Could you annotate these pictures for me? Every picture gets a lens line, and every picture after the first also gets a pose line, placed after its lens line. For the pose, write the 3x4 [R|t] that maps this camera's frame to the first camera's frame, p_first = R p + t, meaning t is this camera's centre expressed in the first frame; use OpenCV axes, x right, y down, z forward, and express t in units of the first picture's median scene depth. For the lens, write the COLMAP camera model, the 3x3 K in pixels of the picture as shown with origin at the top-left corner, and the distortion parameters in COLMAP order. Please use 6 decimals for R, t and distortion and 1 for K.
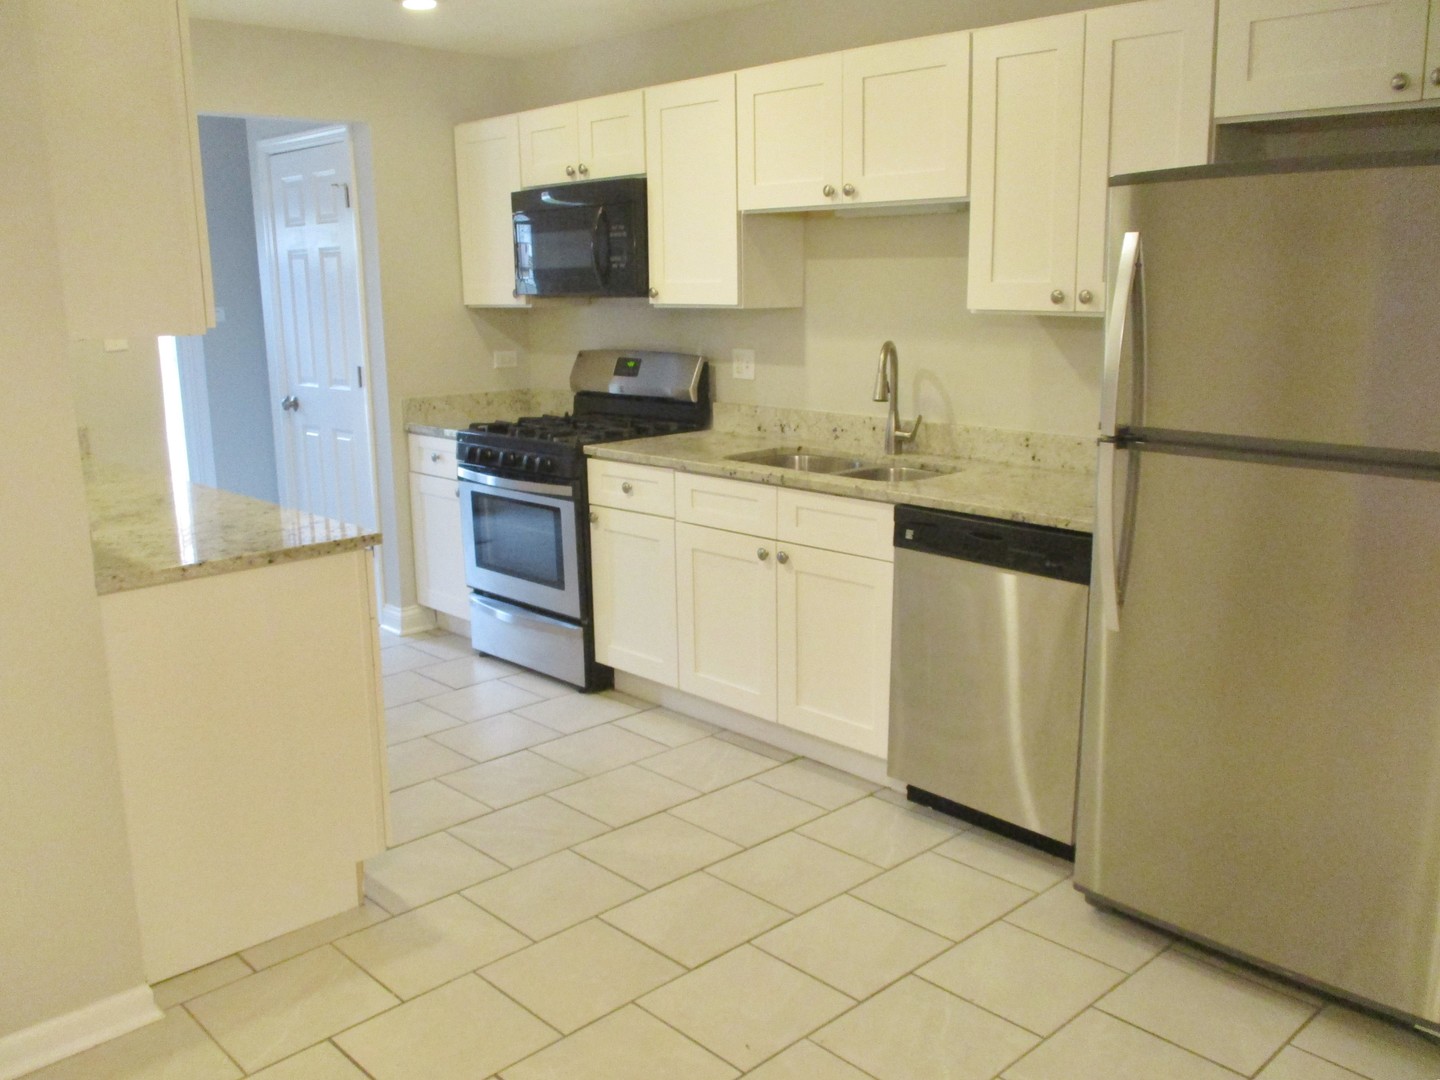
lens RADIAL K [[1264.8, 0, 720.8], [0, 1264.8, 496.2], [0, 0, 1]] dist [0.010047, 0.006133]
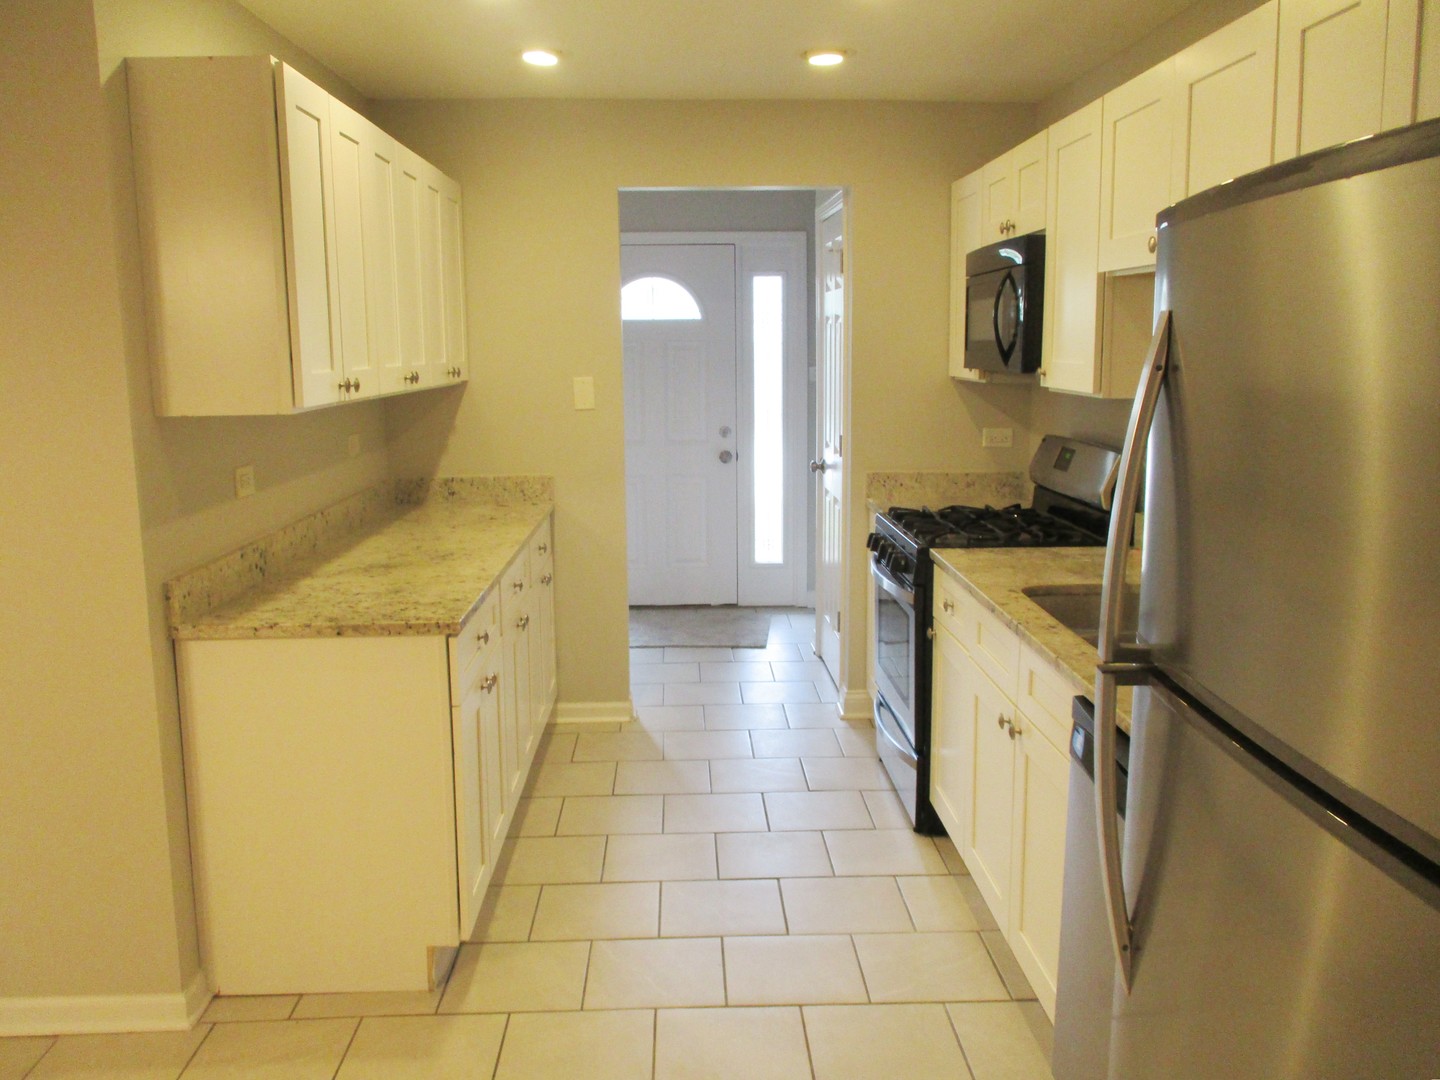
lens RADIAL K [[1226.0, 0, 719.9], [0, 1226.0, 514.7], [0, 0, 1]] dist [-0.001379, -0.004386]
pose [[0.750823, 0.105944, -0.651952, 0.321974], [-0.118693, 0.992626, 0.024611, -0.065931], [0.649752, 0.058904, 0.757861, 0.274500]]
